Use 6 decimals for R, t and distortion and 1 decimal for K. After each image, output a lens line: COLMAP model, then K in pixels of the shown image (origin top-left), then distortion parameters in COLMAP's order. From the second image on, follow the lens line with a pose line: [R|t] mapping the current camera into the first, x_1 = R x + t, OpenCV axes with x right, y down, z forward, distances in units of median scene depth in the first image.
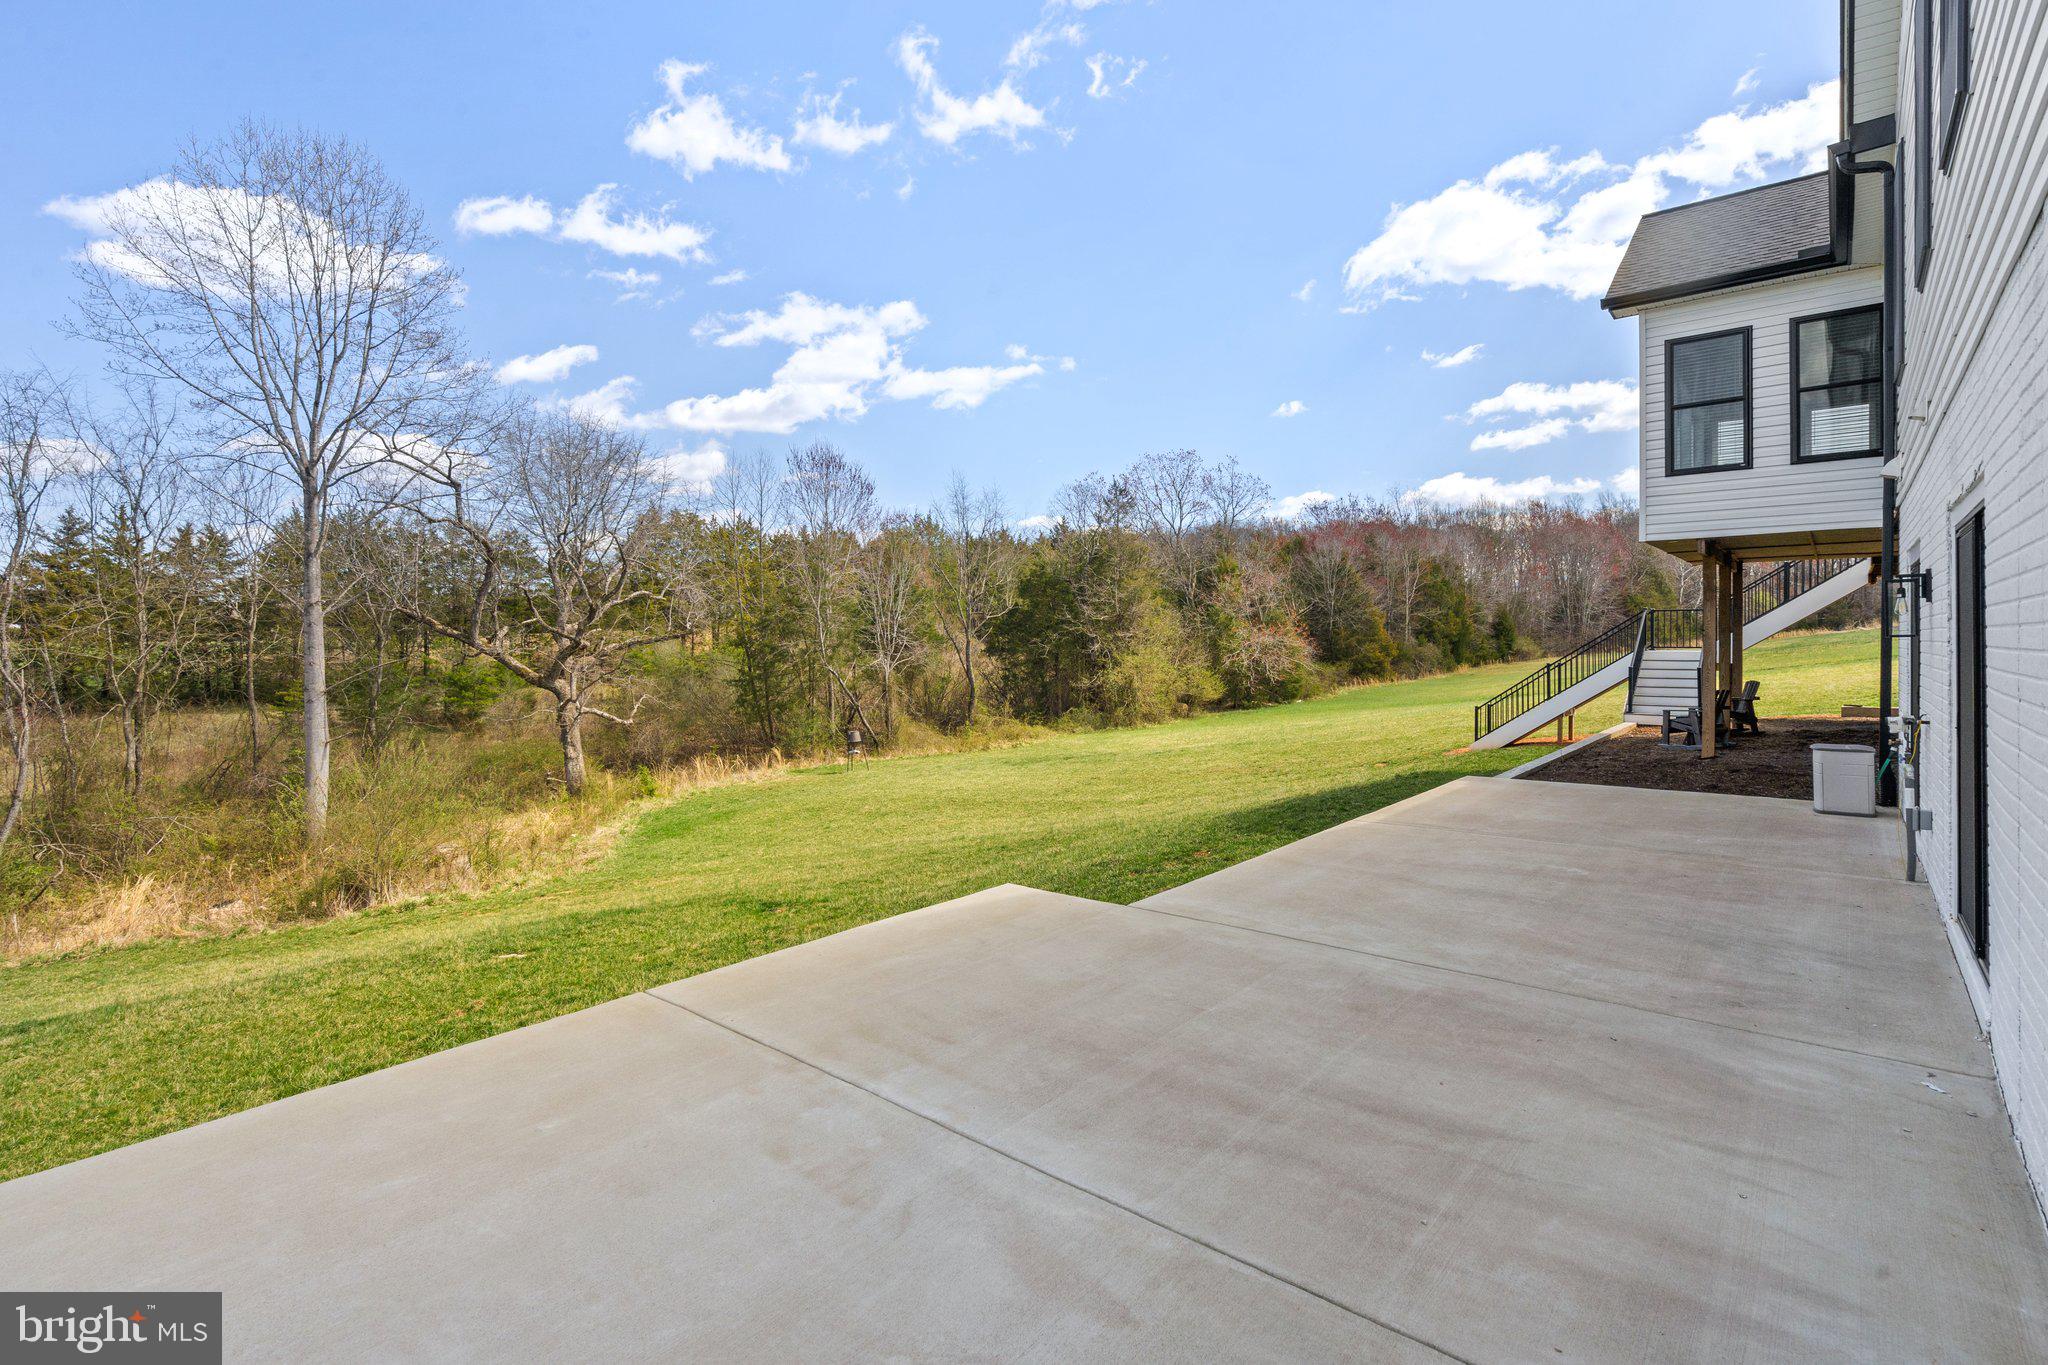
lens RADIAL K [[961.5, 0, 1029.2], [0, 961.5, 648.8], [0, 0, 1]] dist [0.000104, 0.000321]
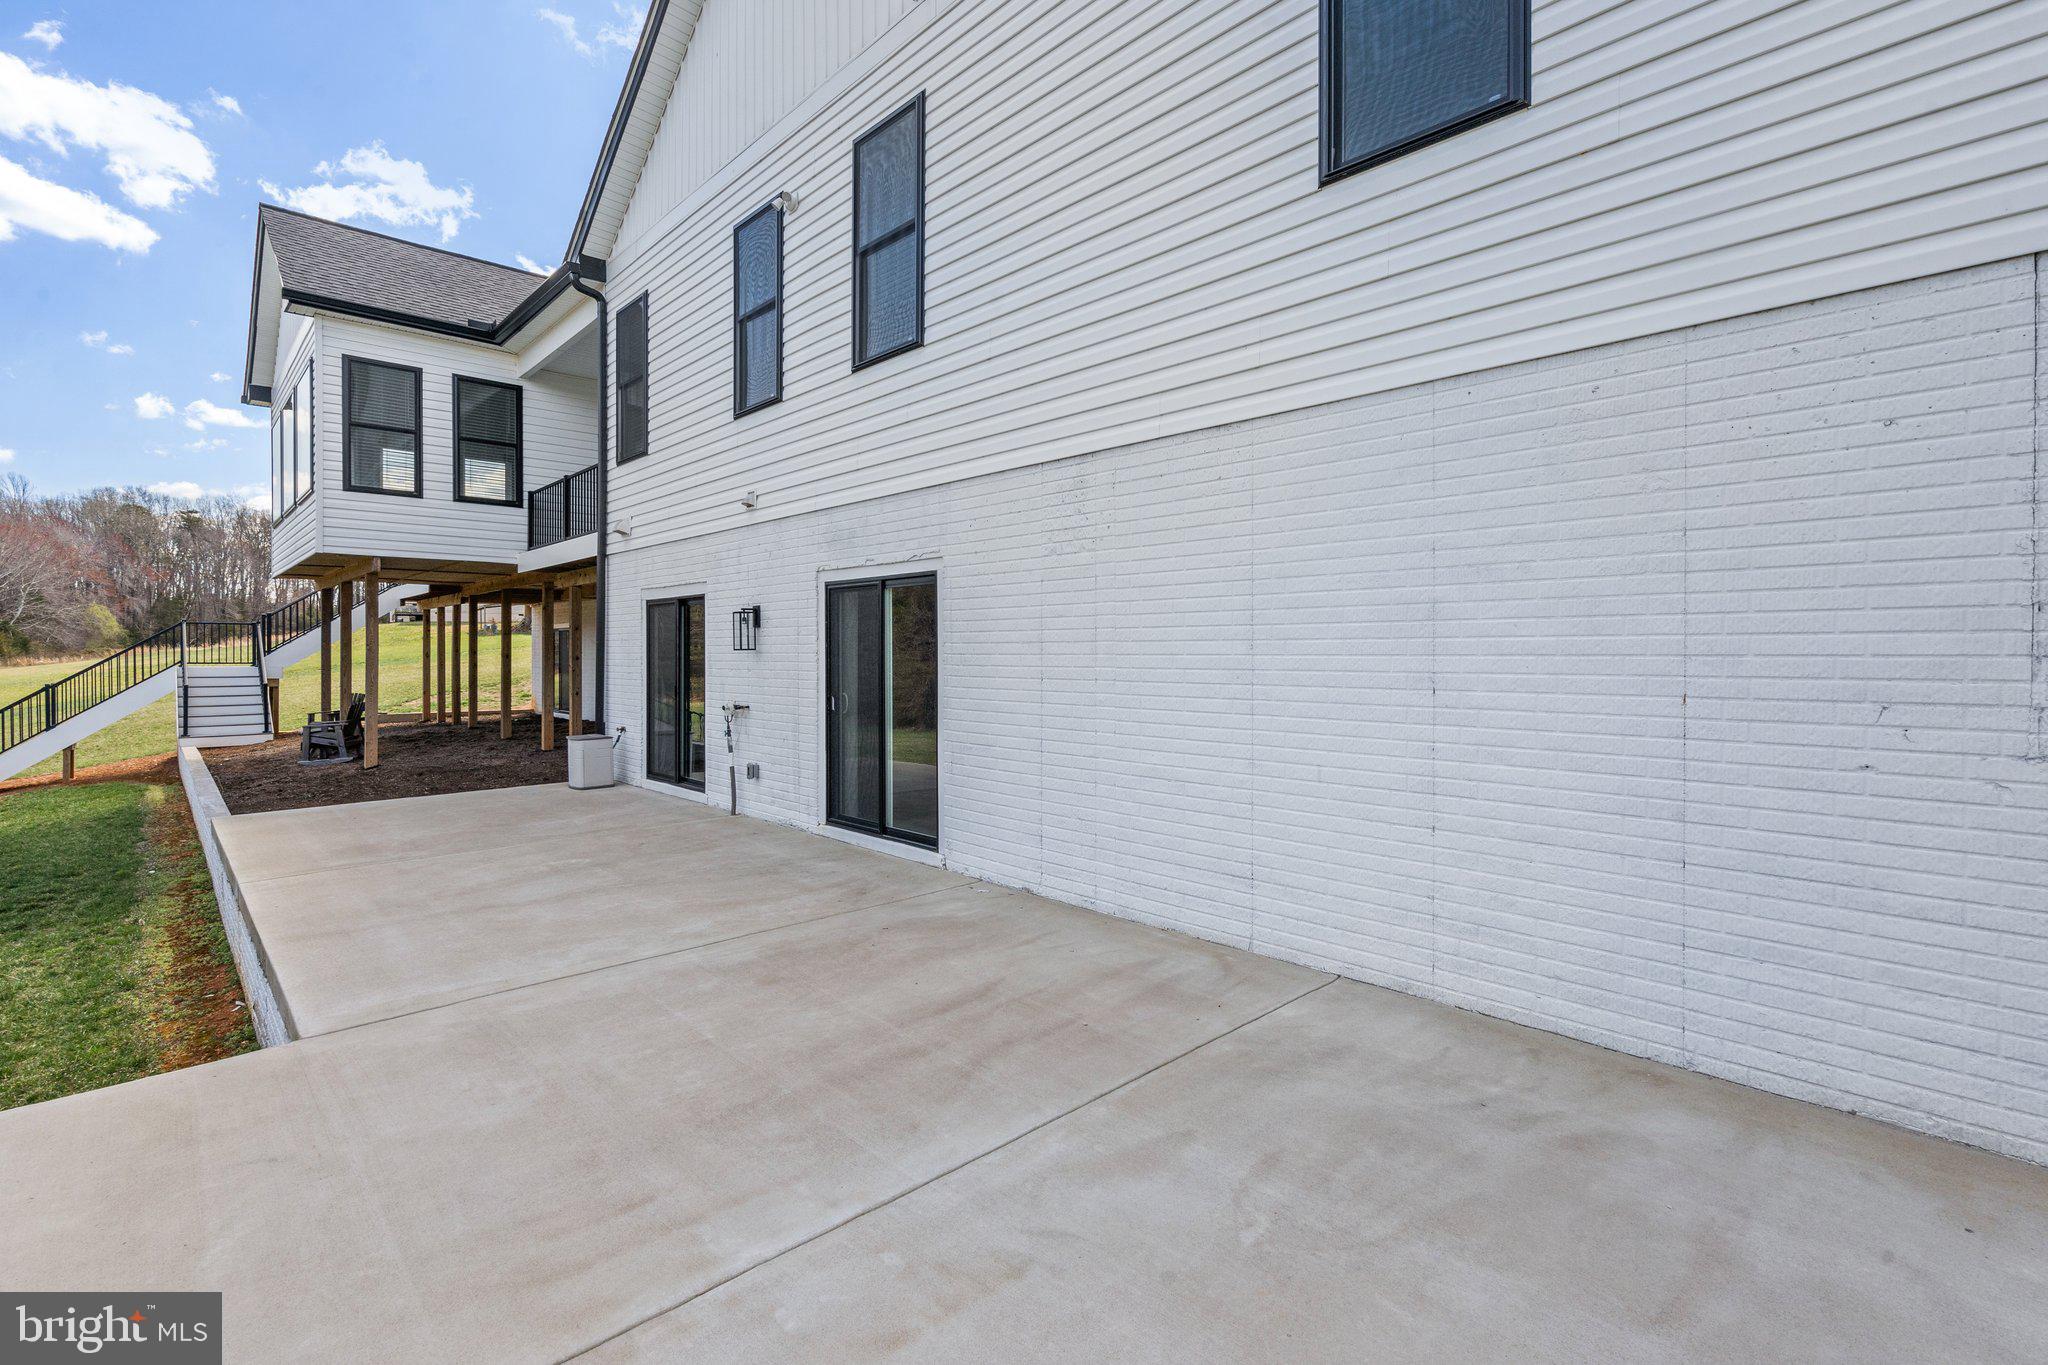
lens RADIAL K [[934.4, 0, 1019.8], [0, 934.4, 656.8], [0, 0, 1]] dist [0.001131, 0.000222]
pose [[0.108364, 0.001772, 0.994110, -0.597347], [0.008139, 0.999963, -0.002669, 0.005647], [-0.994078, 0.008380, 0.108346, 0.513739]]
